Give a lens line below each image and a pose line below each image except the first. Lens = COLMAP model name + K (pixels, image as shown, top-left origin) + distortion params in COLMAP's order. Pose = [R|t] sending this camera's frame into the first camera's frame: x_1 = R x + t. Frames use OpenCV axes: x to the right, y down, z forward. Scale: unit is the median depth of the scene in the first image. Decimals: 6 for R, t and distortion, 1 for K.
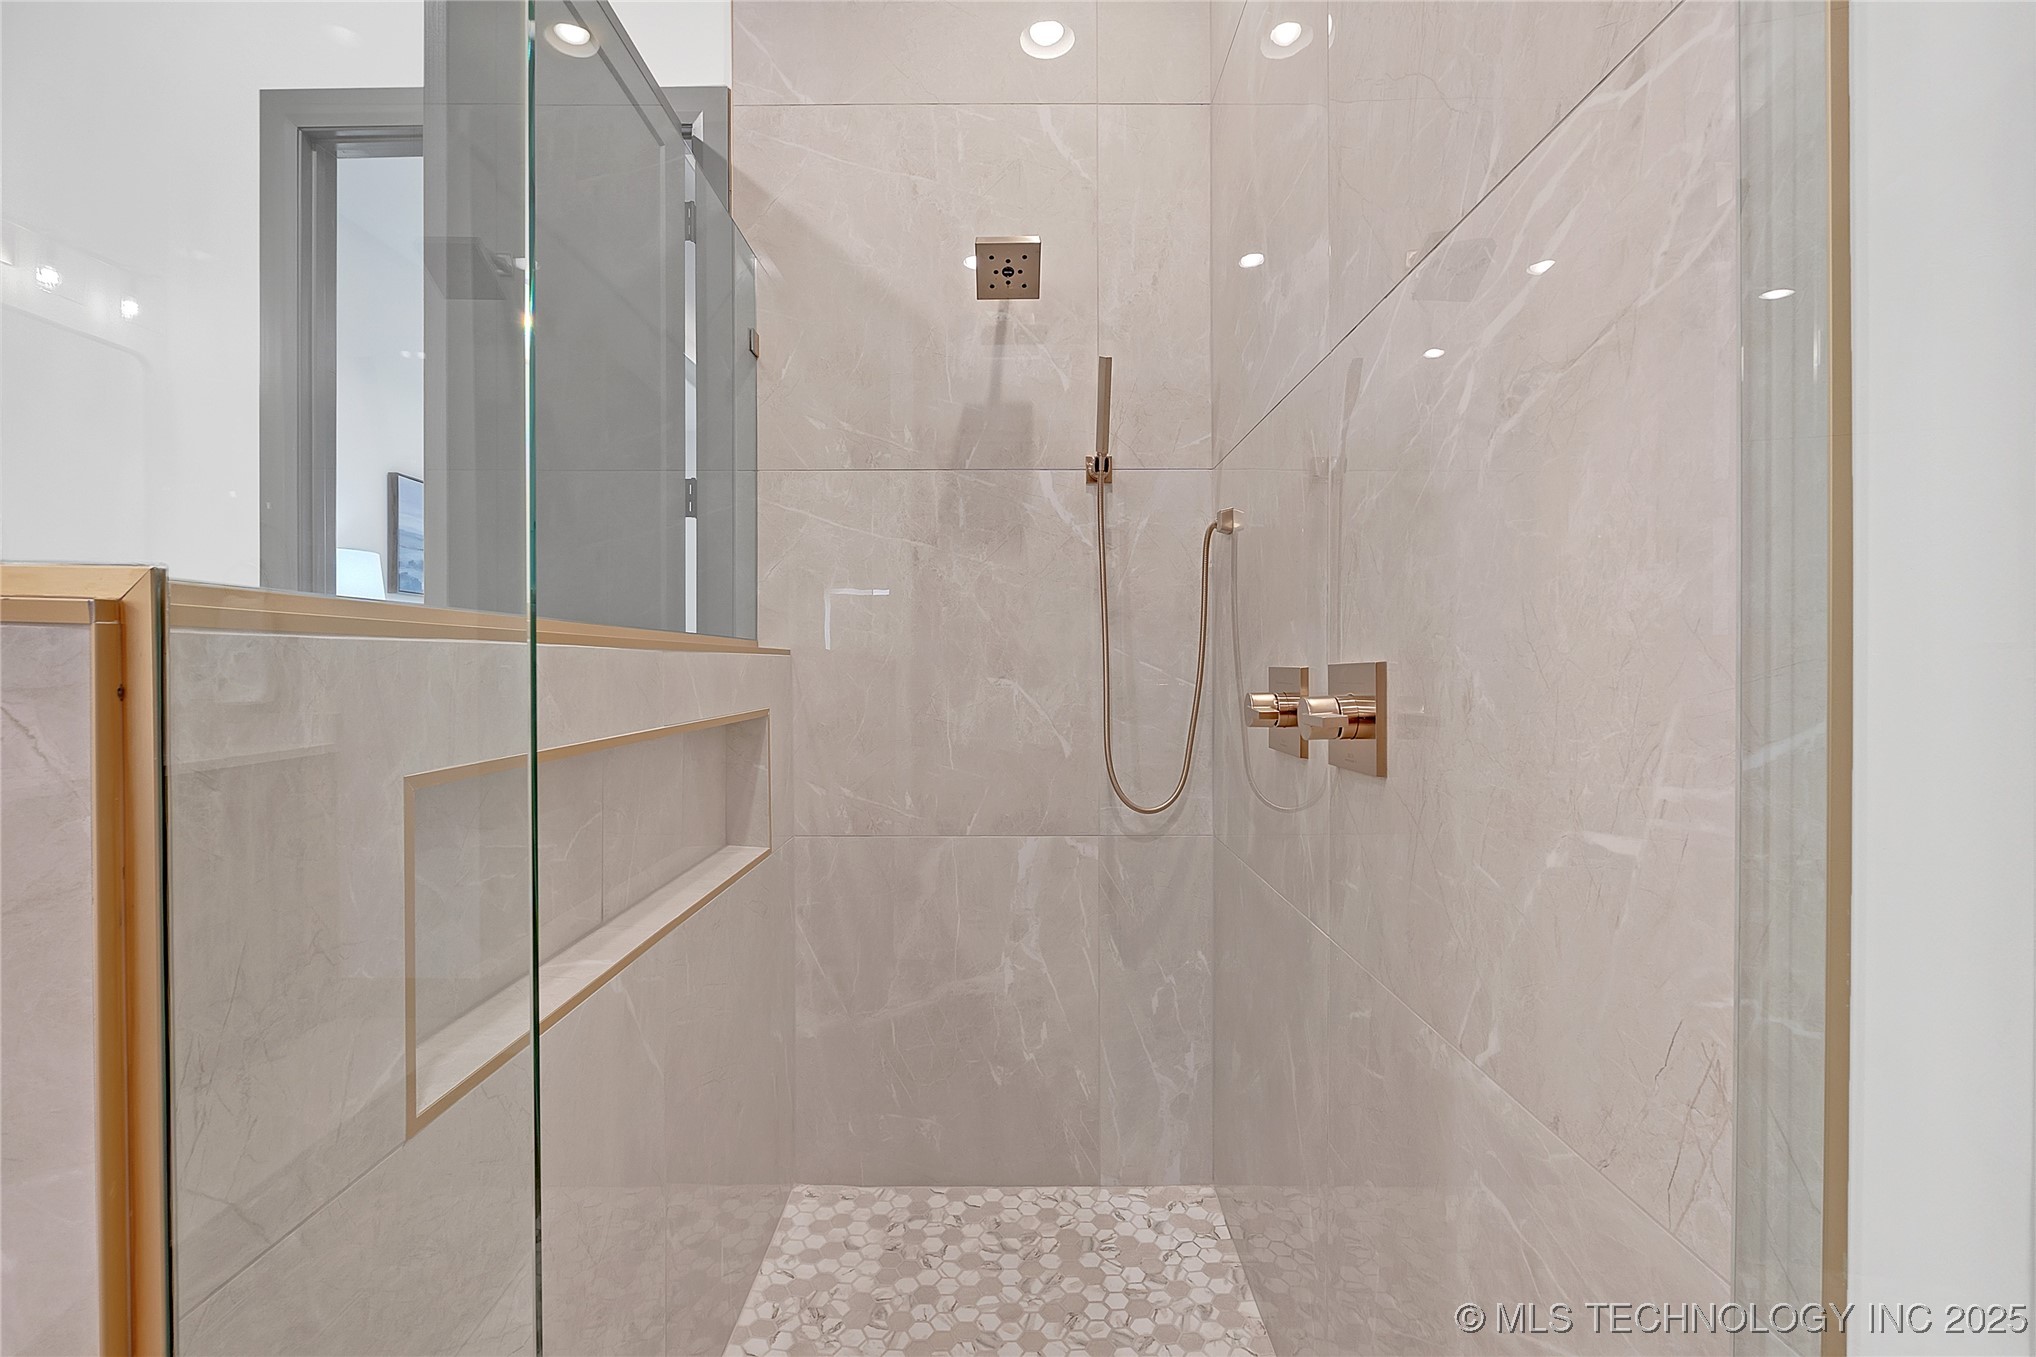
lens RADIAL K [[946.5, 0, 1008.8], [0, 946.5, 675.7], [0, 0, 1]] dist [-0.009166, 0.000292]
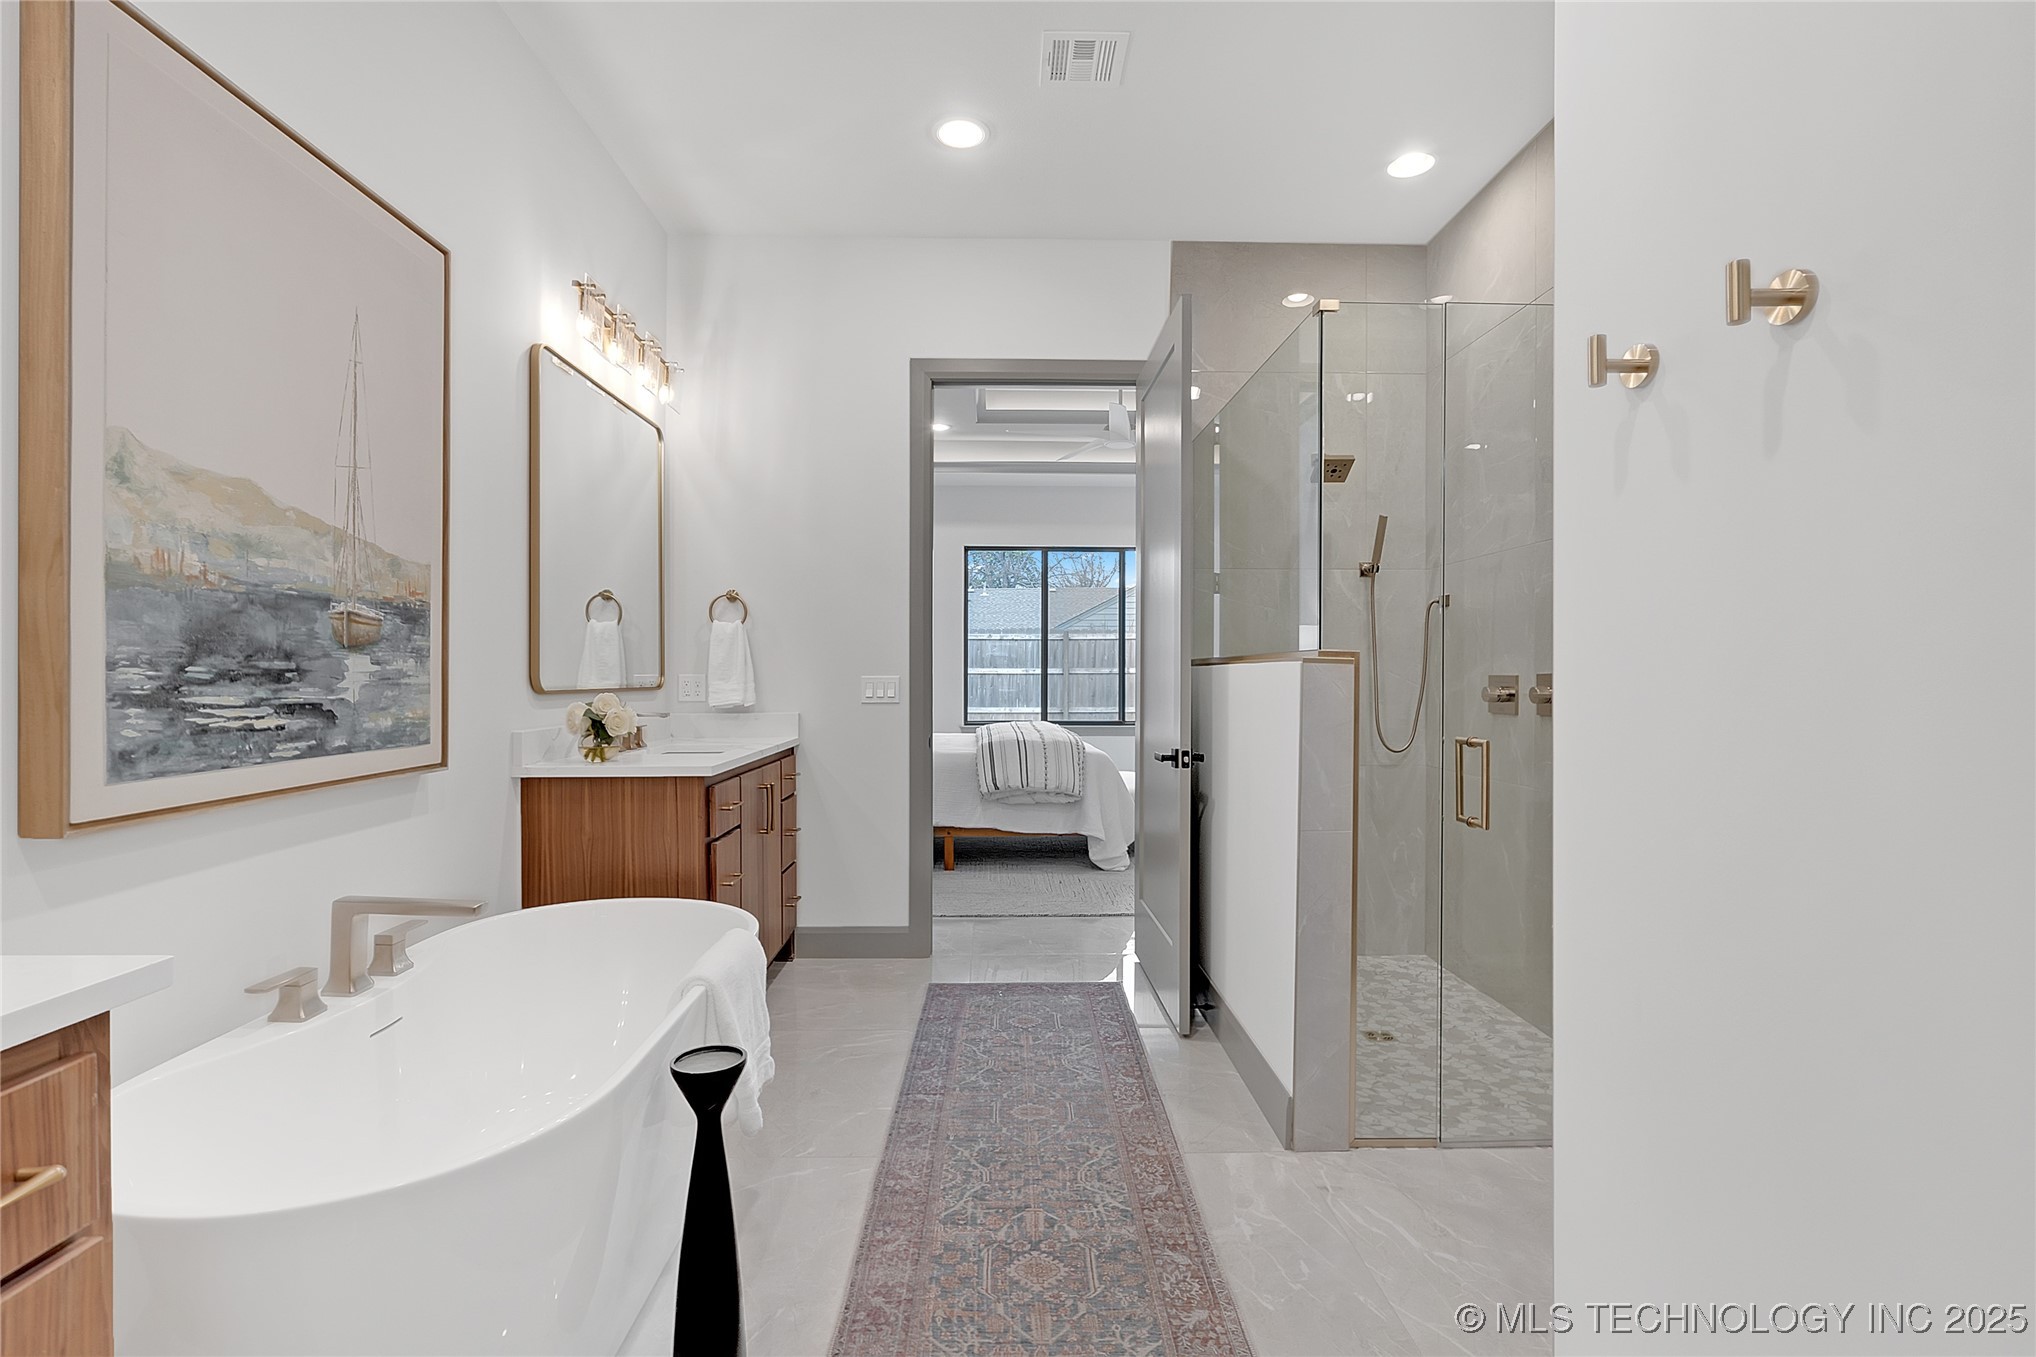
lens RADIAL K [[946.5, 0, 1024.7], [0, 946.5, 678.3], [0, 0, 1]] dist [-0.009166, 0.000292]
pose [[0.999547, -0.000874, 0.030095, -0.664710], [0.000901, 0.999999, -0.000871, -0.001087], [-0.030095, 0.000898, 0.999547, -0.882121]]
